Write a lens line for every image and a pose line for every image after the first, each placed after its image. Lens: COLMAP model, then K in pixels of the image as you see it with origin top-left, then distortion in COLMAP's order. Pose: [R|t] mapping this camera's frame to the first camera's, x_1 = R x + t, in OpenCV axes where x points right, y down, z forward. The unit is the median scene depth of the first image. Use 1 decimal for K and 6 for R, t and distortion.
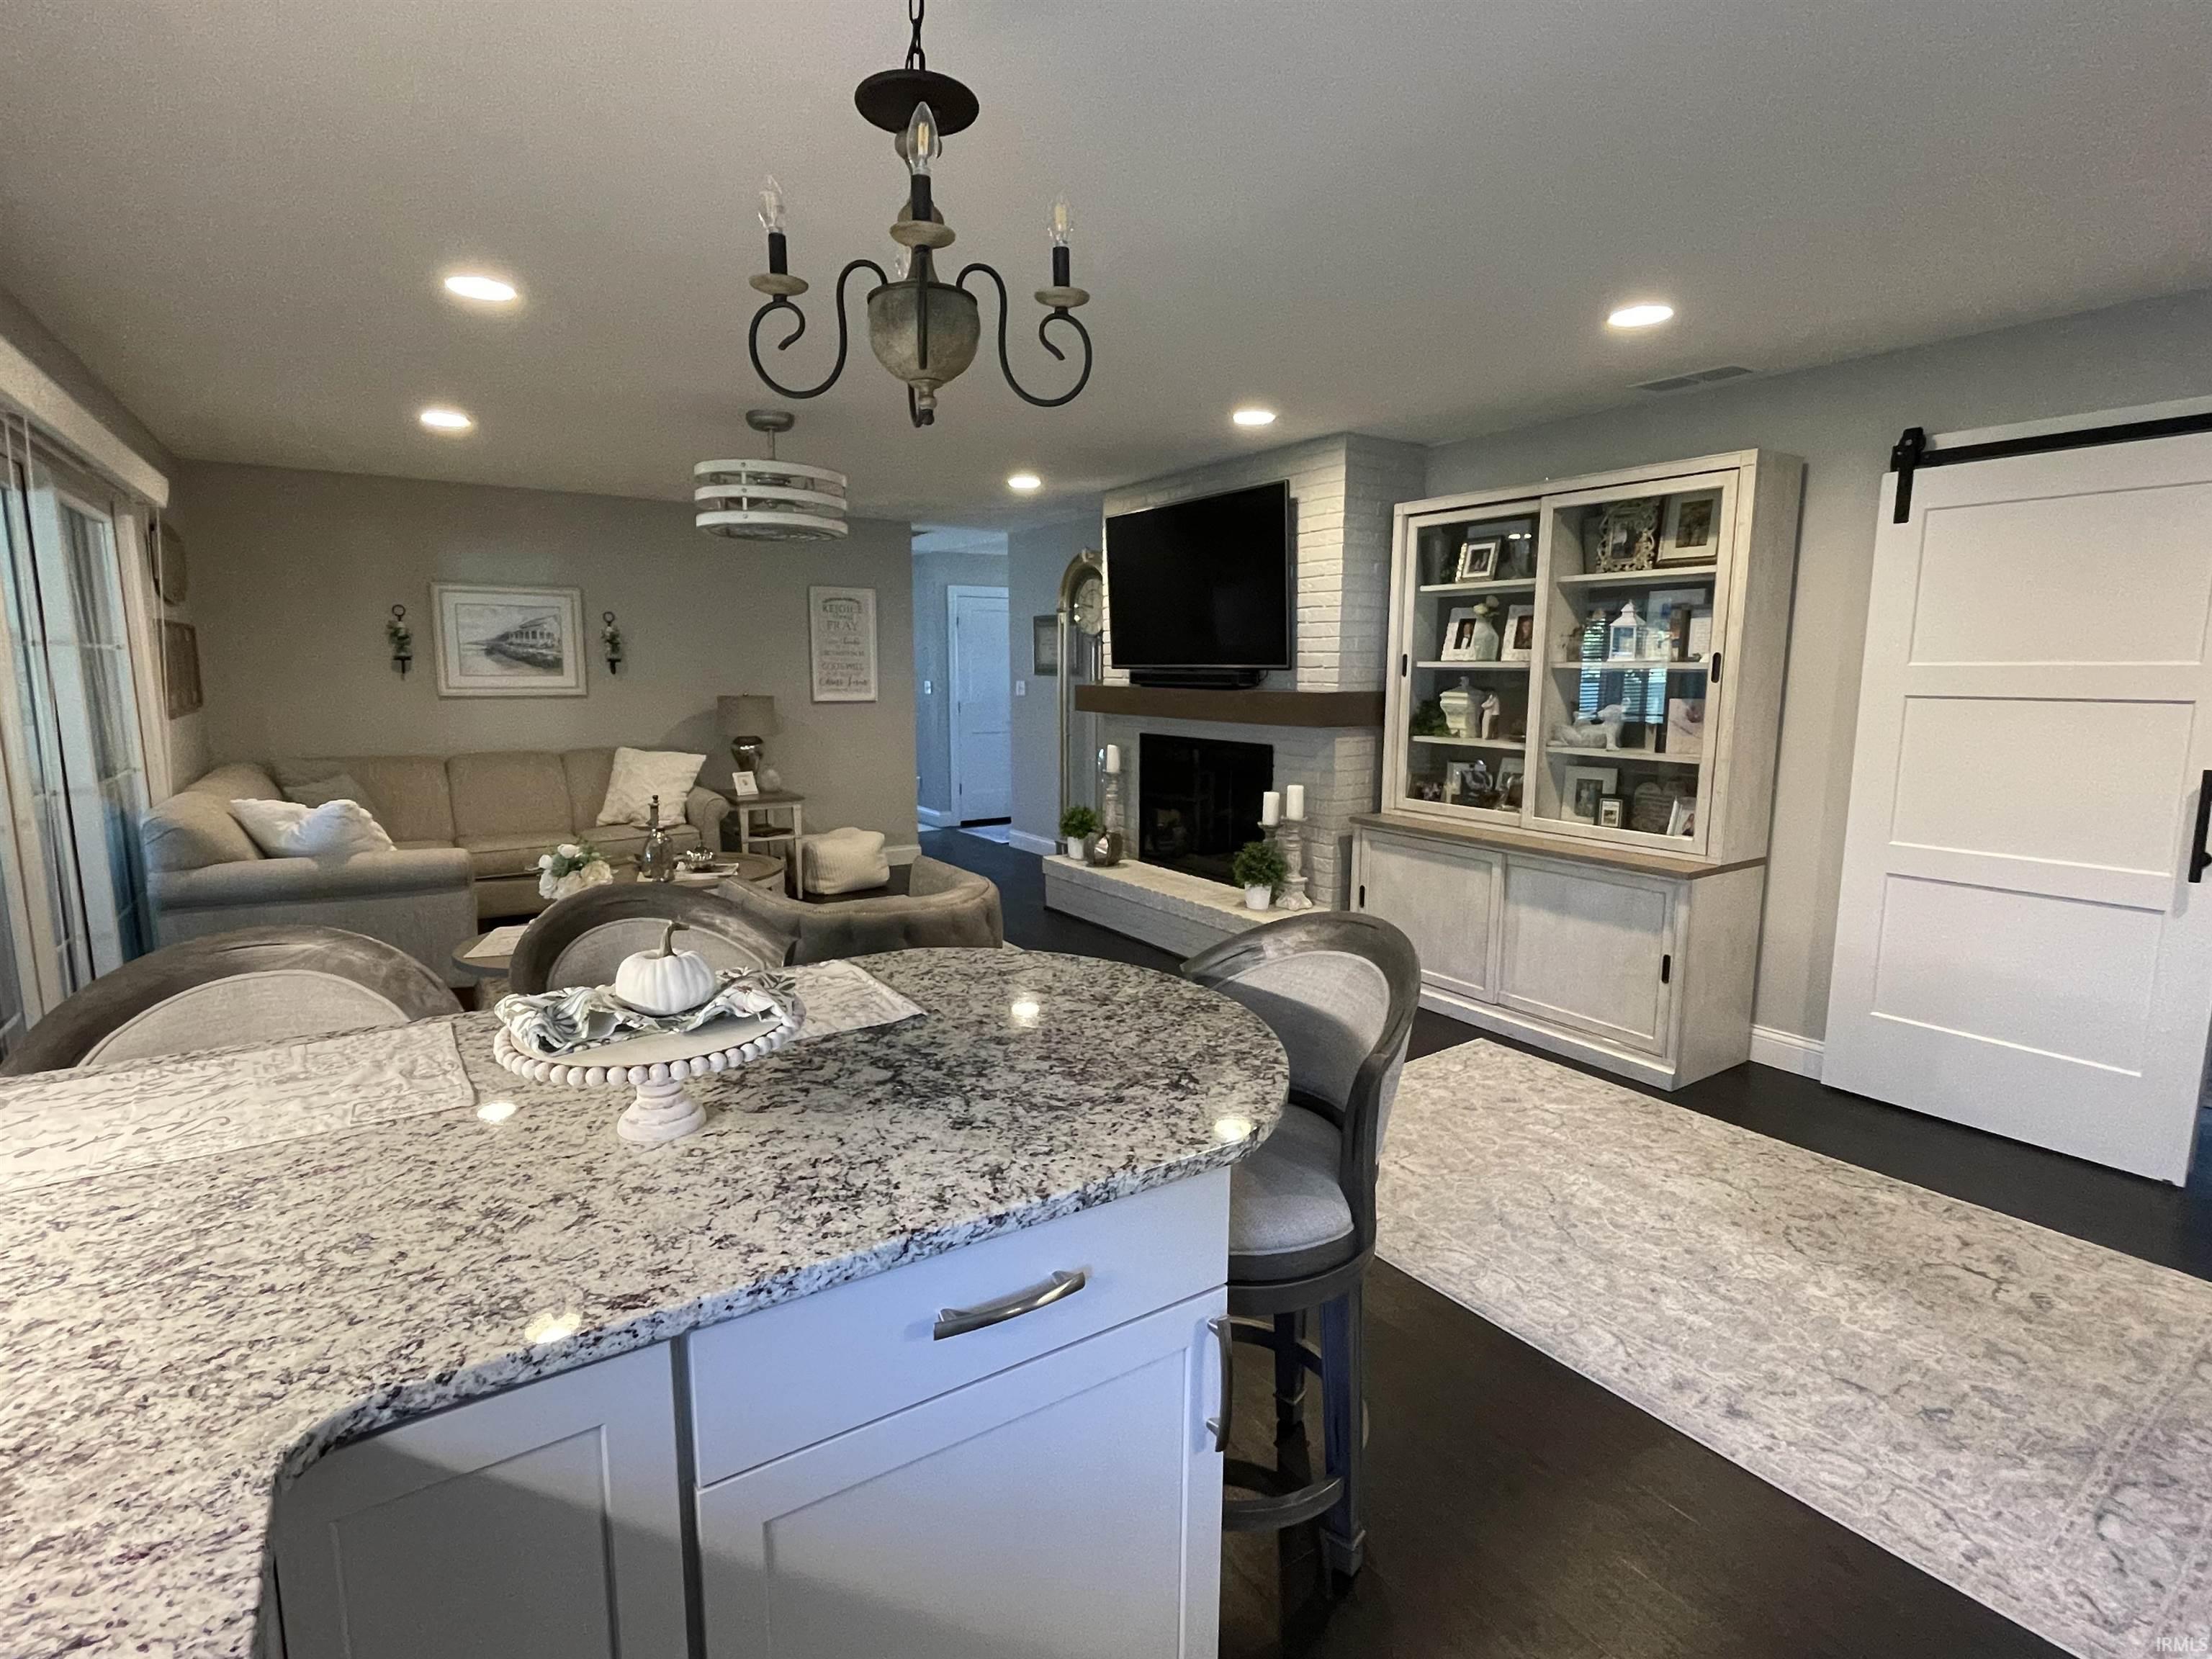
lens RADIAL K [[1074.1, 0, 1095.1], [0, 1074.1, 819.4], [0, 0, 1]] dist [0.004723, 0.000221]
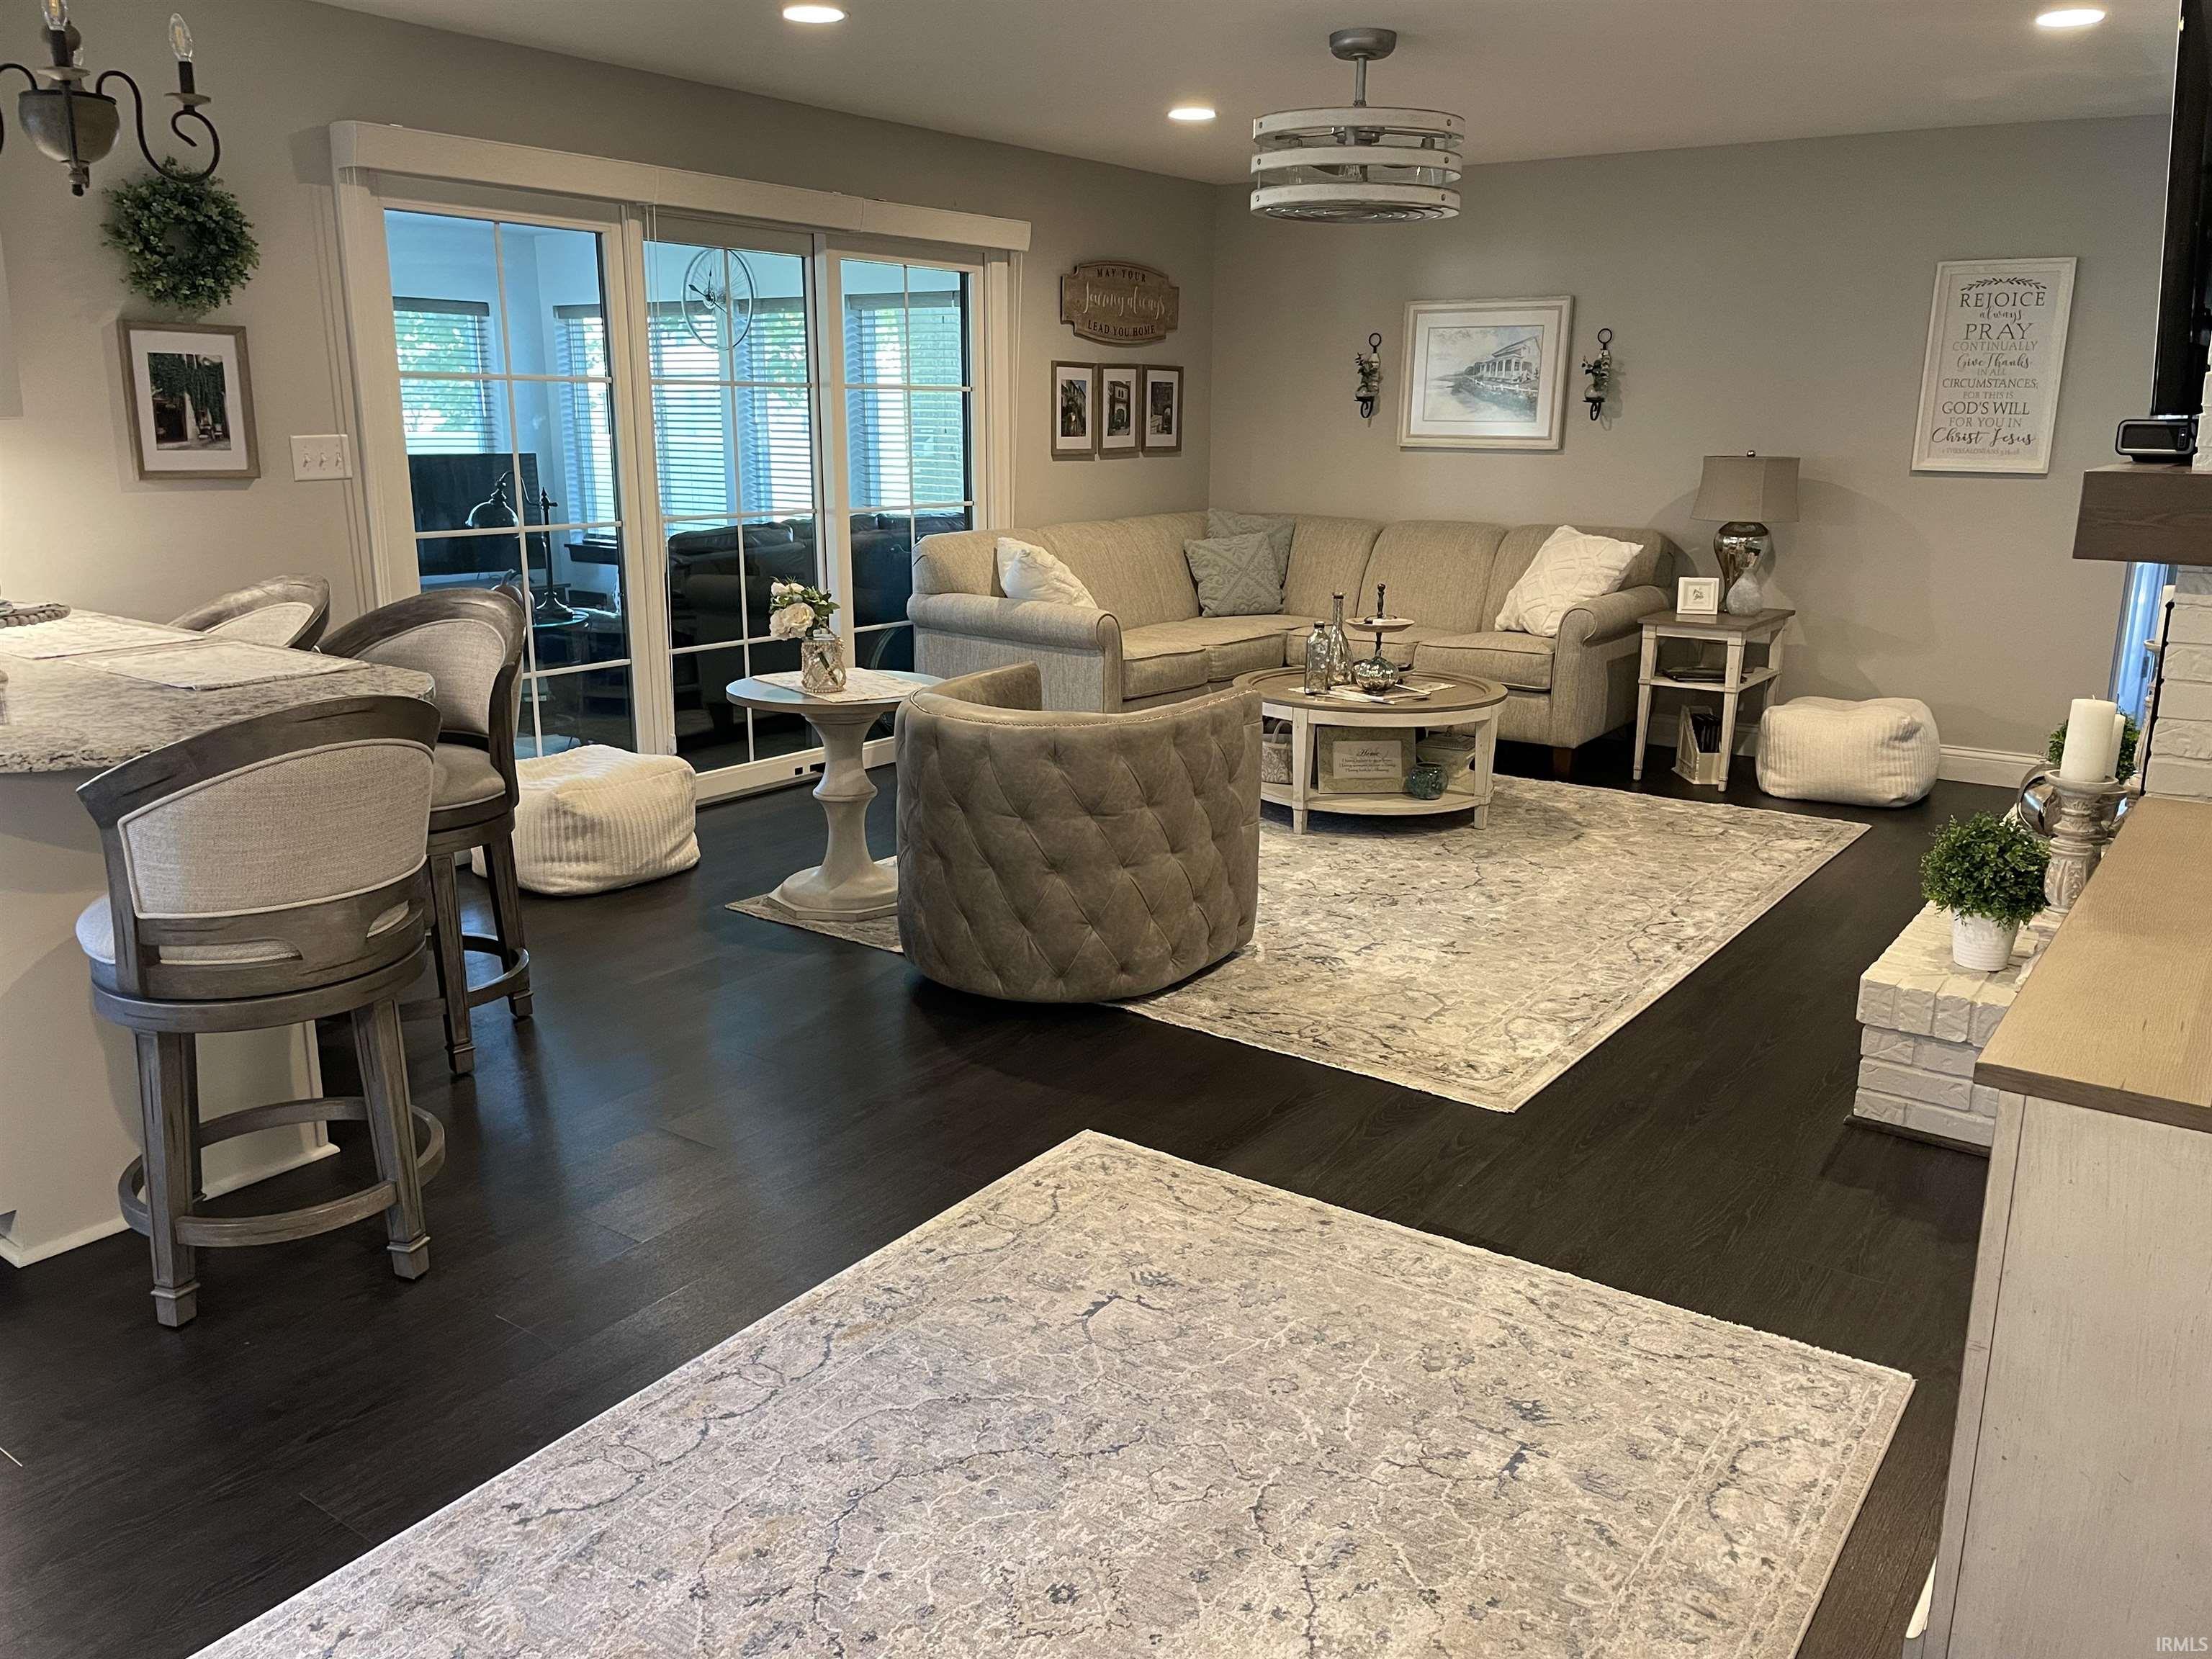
lens RADIAL K [[1678.1, 0, 1113.3], [0, 1678.1, 843.1], [0, 0, 1]] dist [0.015745, 0.001933]
pose [[0.353424, 0.232752, -0.906045, 0.758404], [-0.136842, 0.970997, 0.196060, -0.061736], [0.925400, 0.054692, 0.375024, 0.491998]]
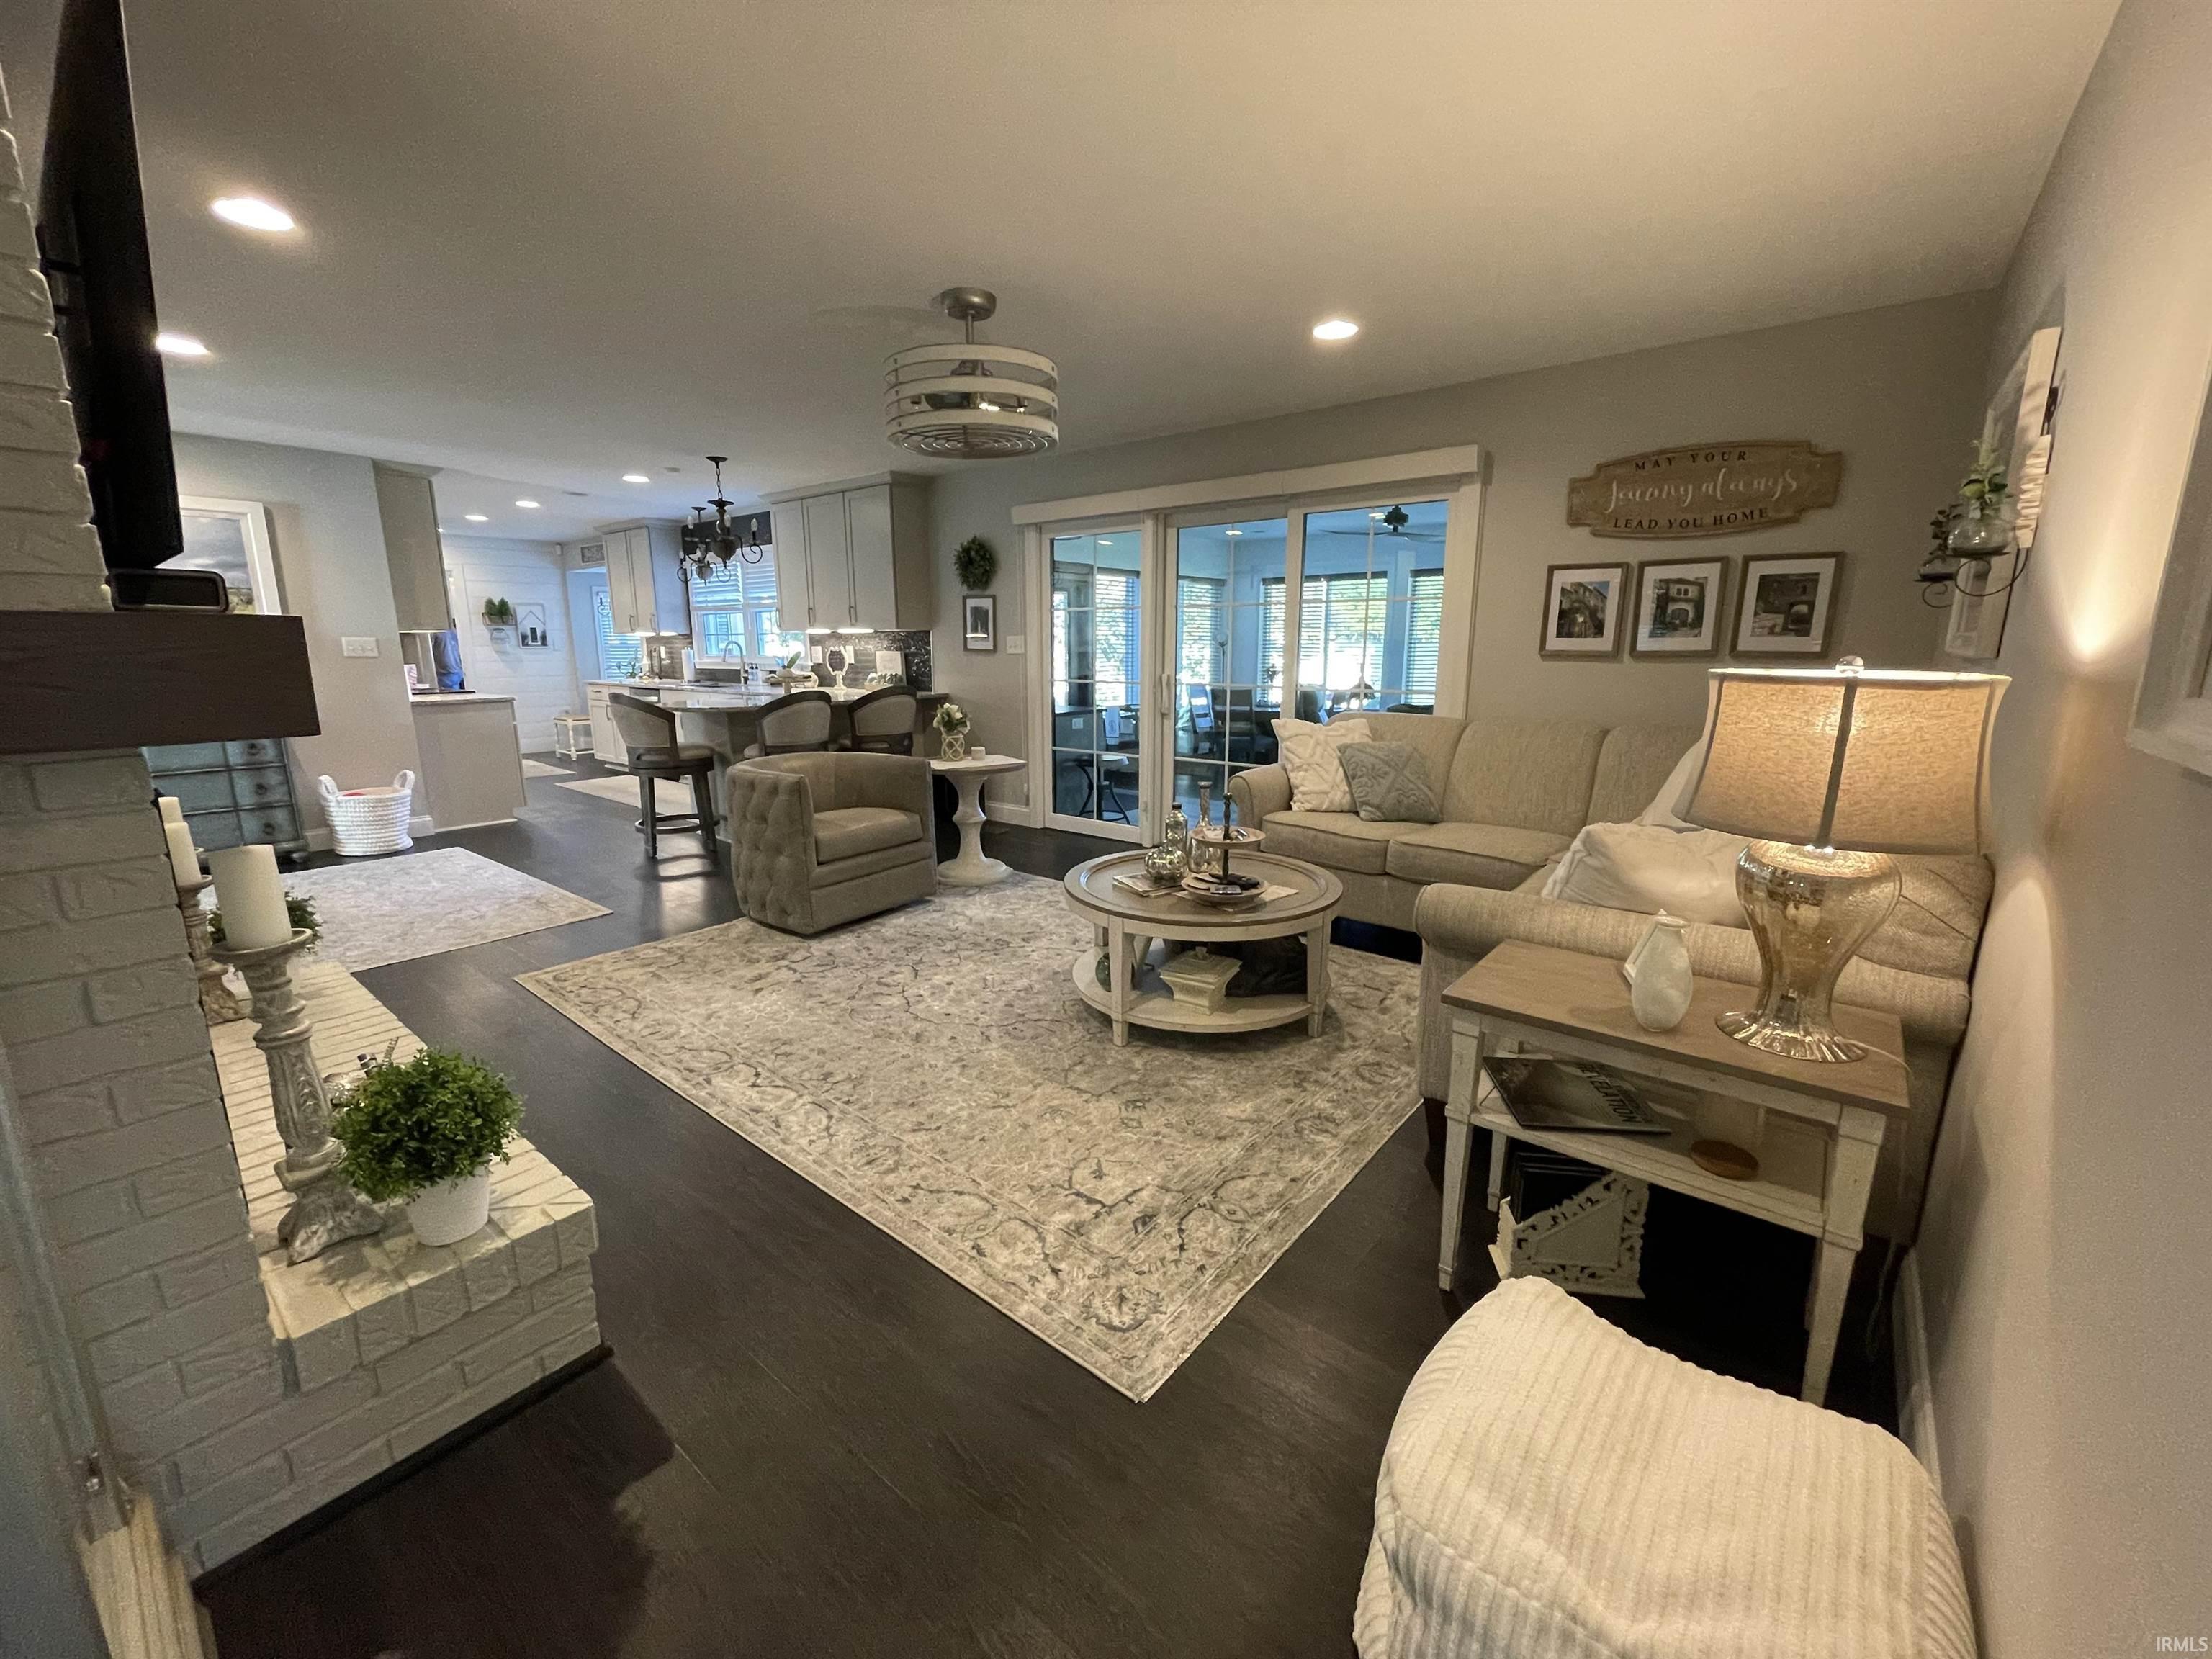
lens RADIAL K [[929.0, 0, 1117.9], [0, 929.0, 829.4], [0, 0, 1]] dist [-0.008274, -0.000261]
pose [[-0.959149, 0.058487, -0.276789, -0.213647], [-0.037849, 0.943070, 0.330433, -0.238841], [0.280358, 0.327411, -0.902331, 1.901612]]
